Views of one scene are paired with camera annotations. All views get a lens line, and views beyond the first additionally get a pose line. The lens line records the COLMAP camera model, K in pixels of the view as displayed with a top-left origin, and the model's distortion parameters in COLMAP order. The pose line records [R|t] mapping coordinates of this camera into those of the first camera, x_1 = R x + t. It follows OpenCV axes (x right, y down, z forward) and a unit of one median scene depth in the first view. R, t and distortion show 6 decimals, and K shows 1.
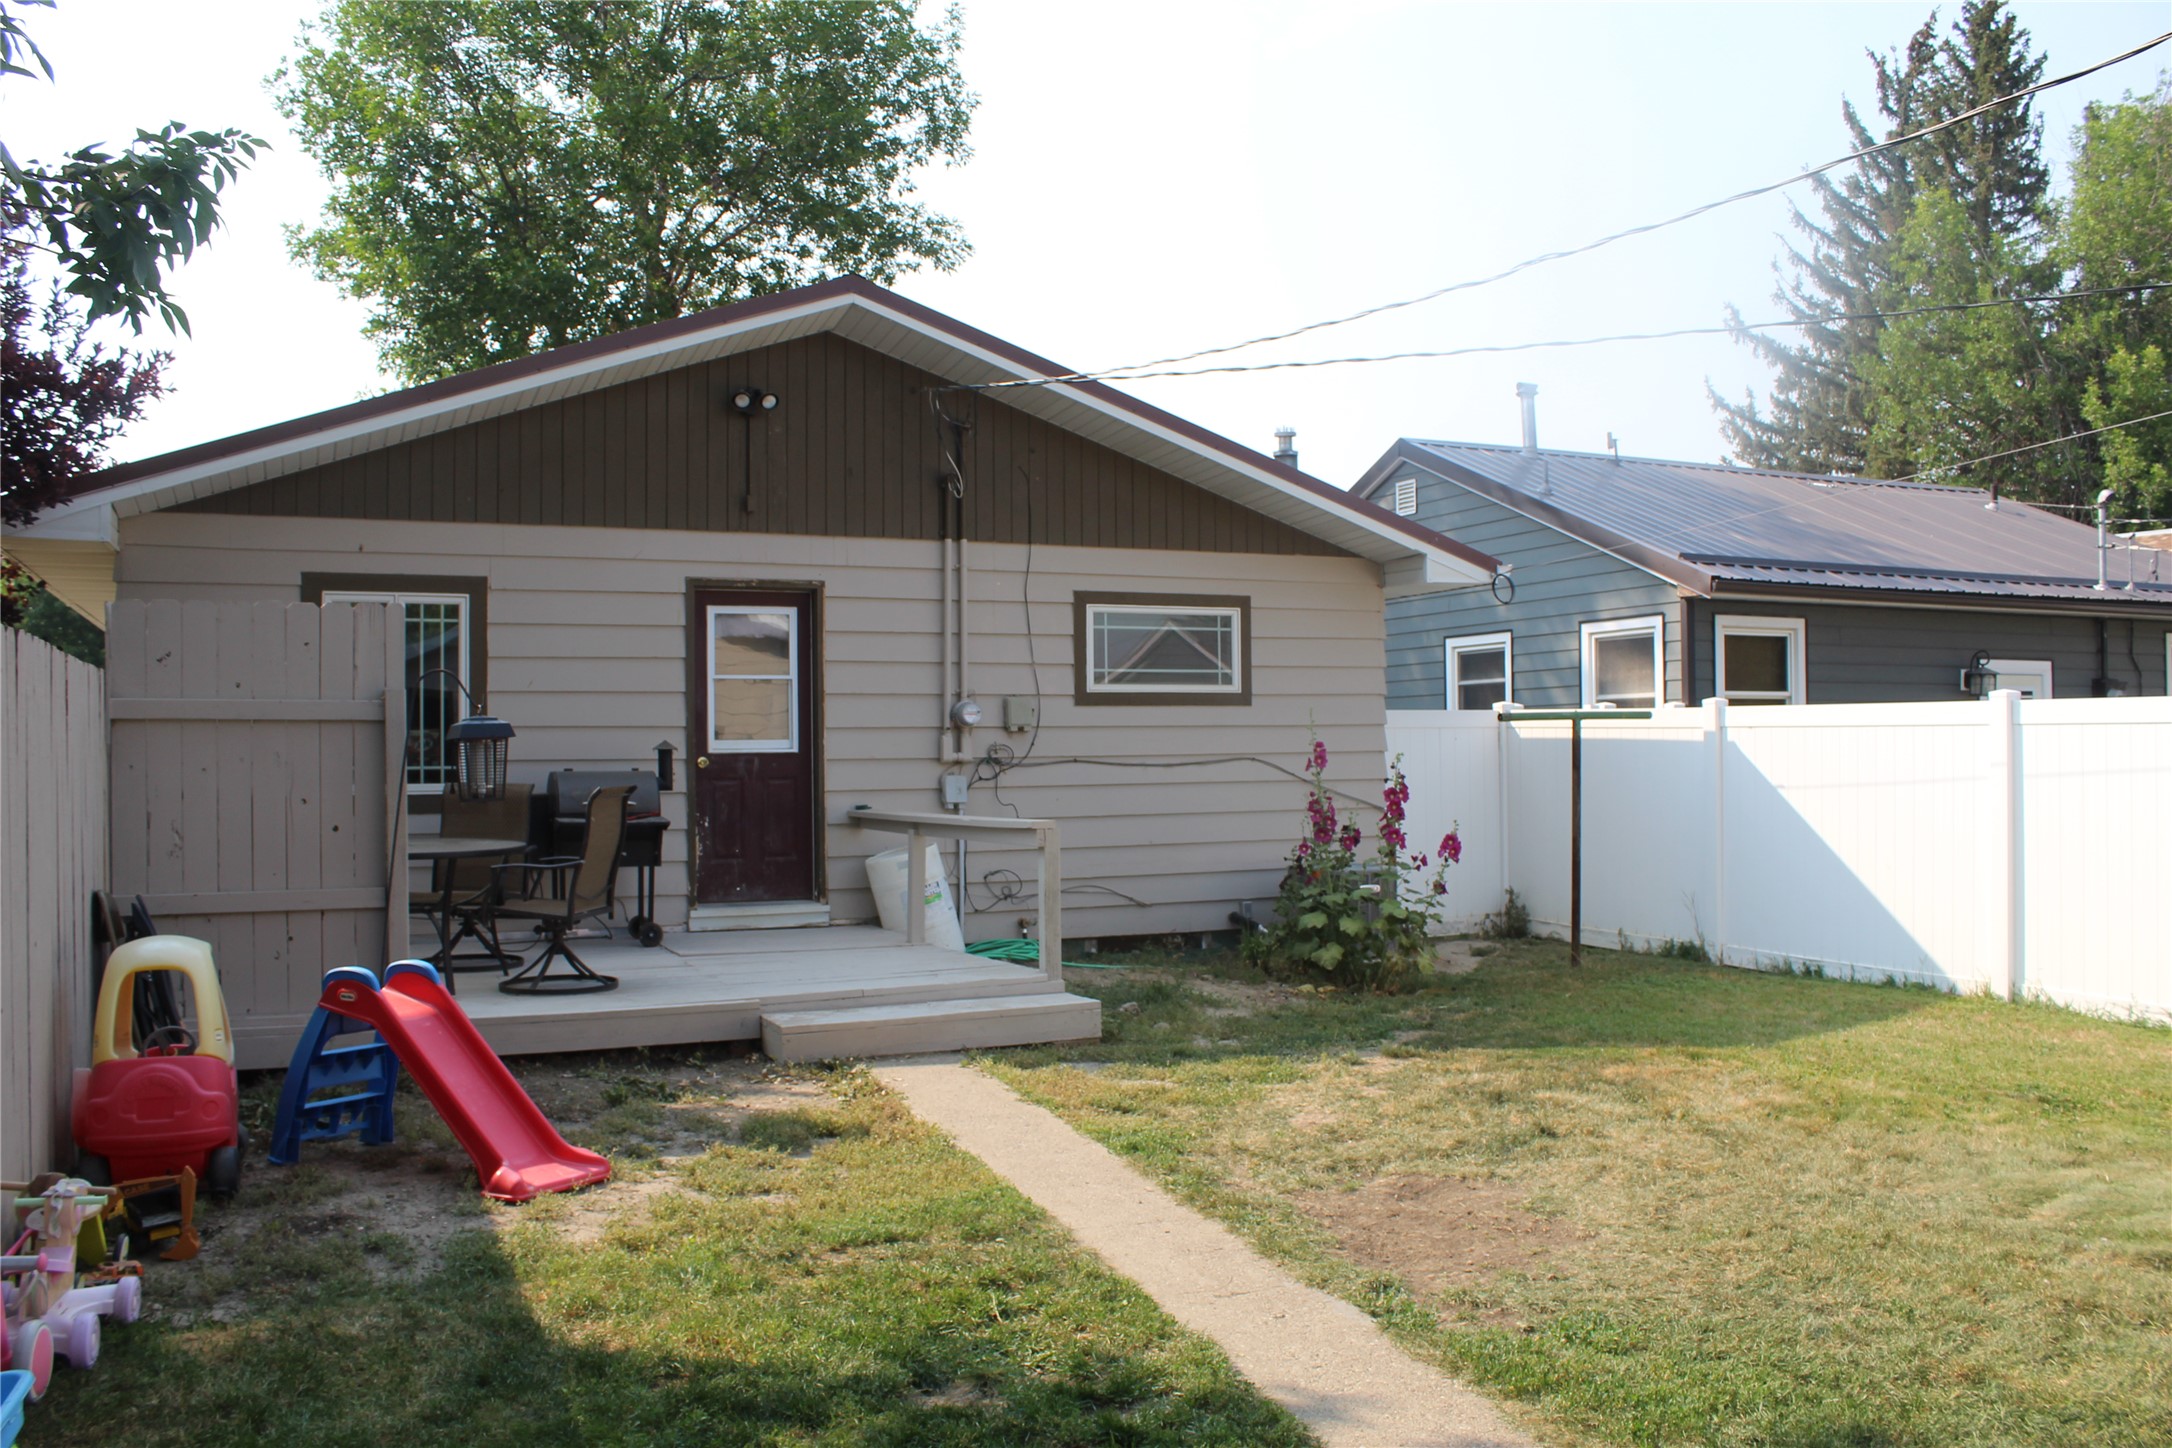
lens RADIAL K [[1822.0, 0, 1089.5], [0, 1822.0, 708.3], [0, 0, 1]] dist [-0.129125, 0.076805]
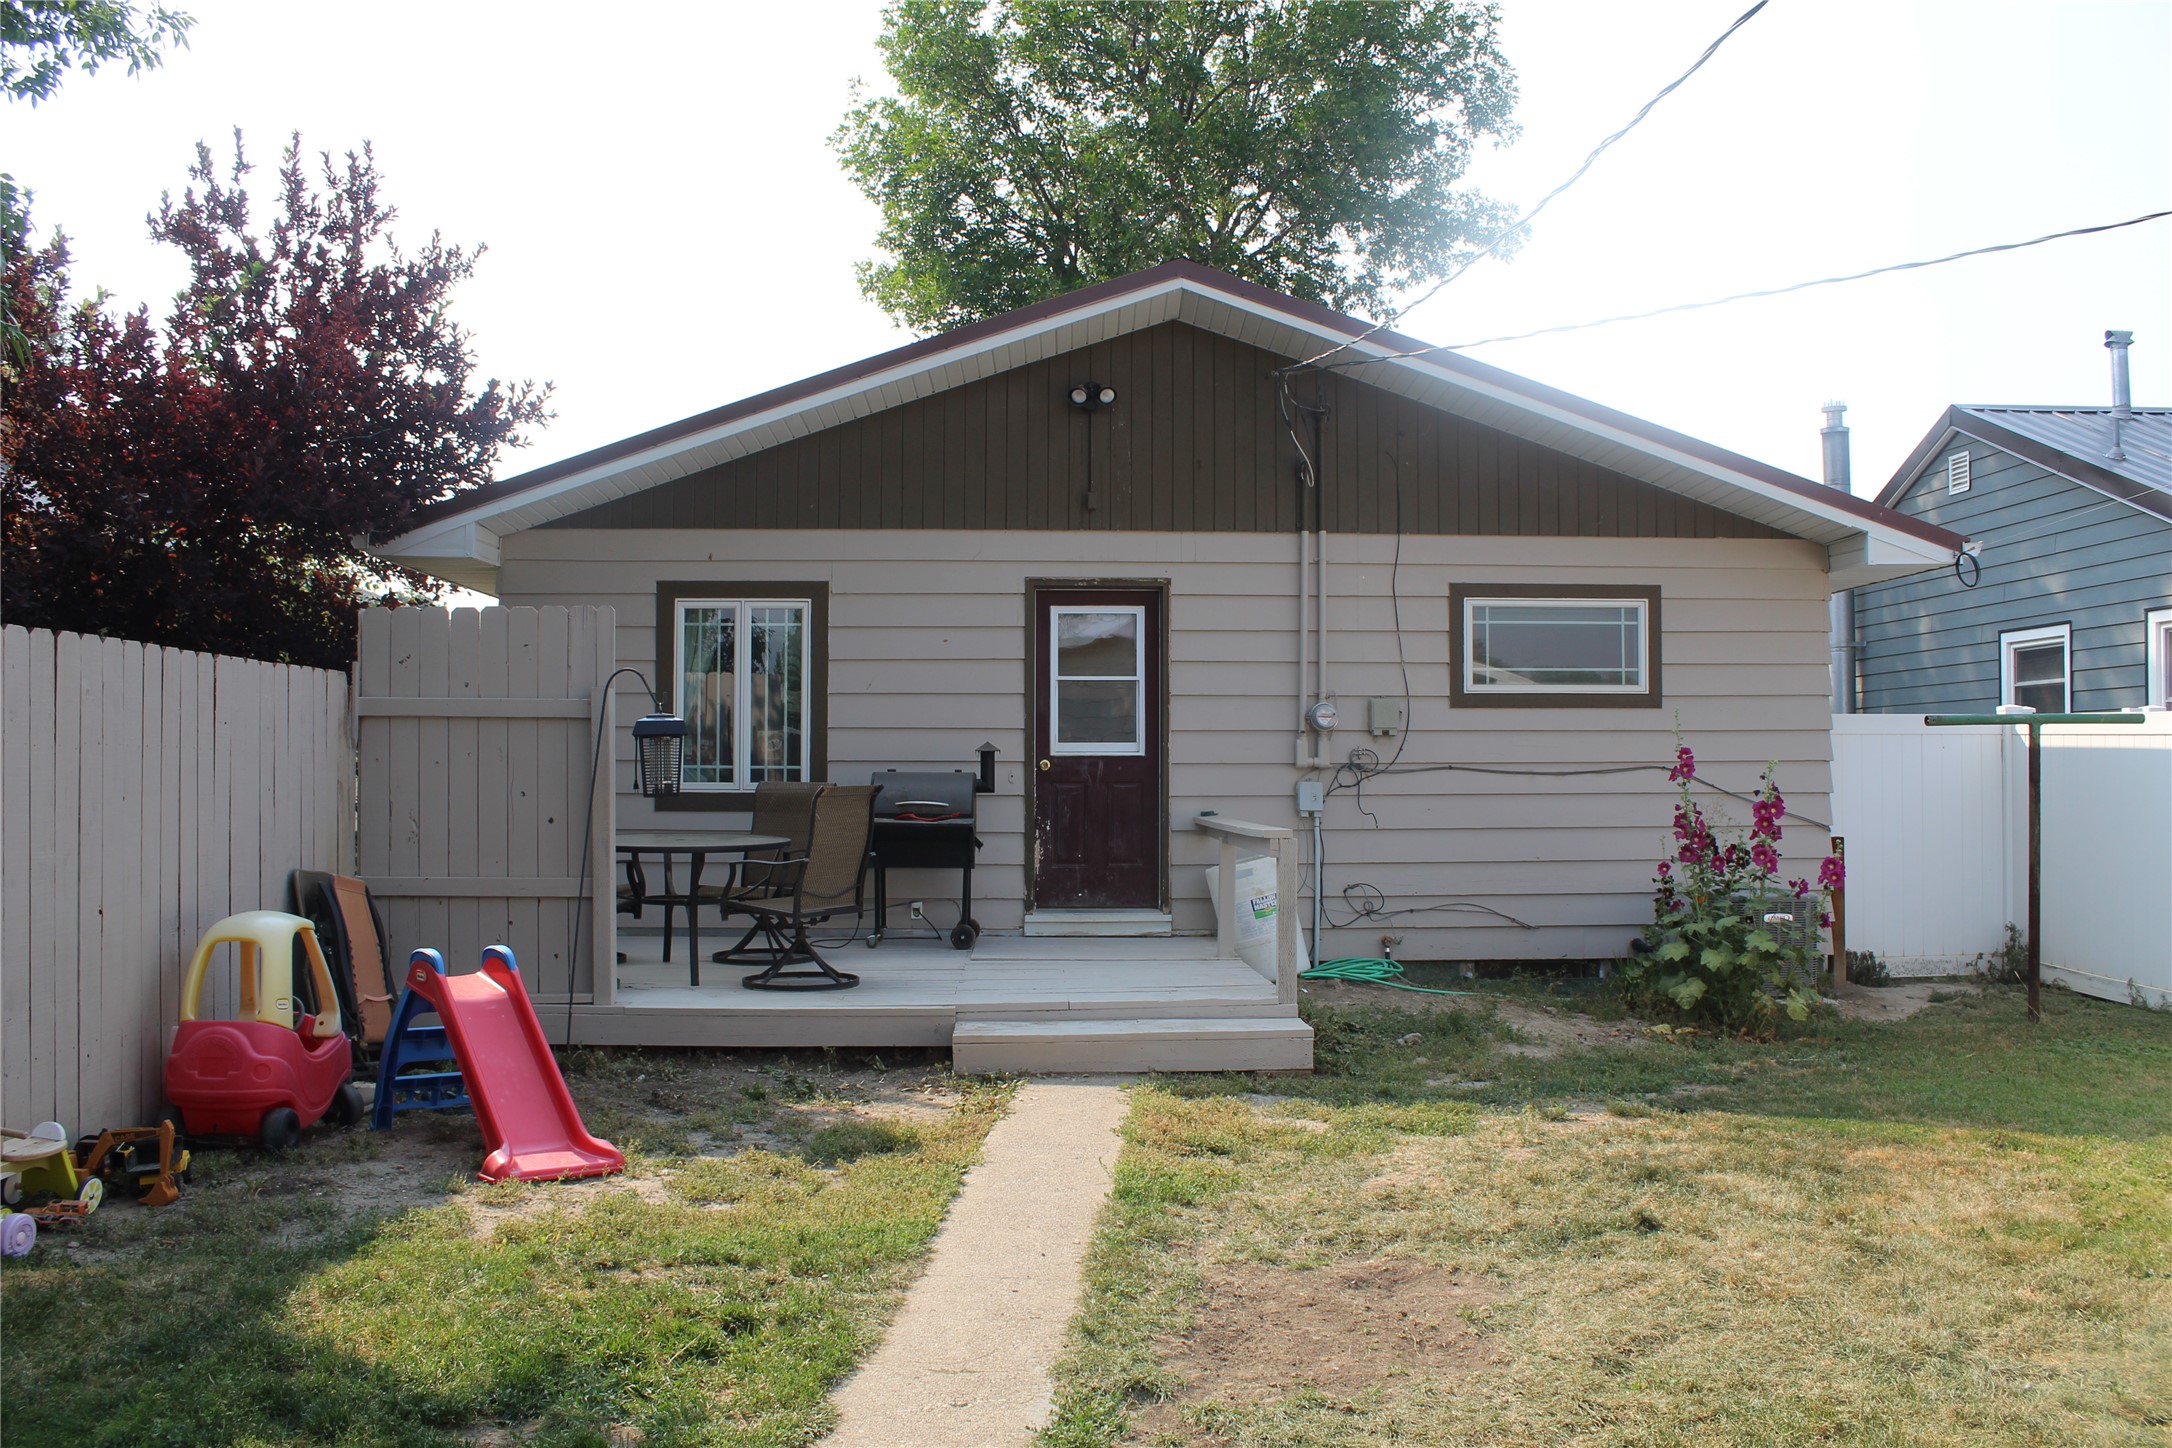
lens RADIAL K [[1822.0, 0, 1076.3], [0, 1822.0, 729.4], [0, 0, 1]] dist [-0.129125, 0.076805]
pose [[0.925073, 0.003074, -0.379776, 0.176131], [-0.000912, 0.999982, 0.005873, 0.004533], [0.379787, -0.005086, 0.925060, 0.086067]]
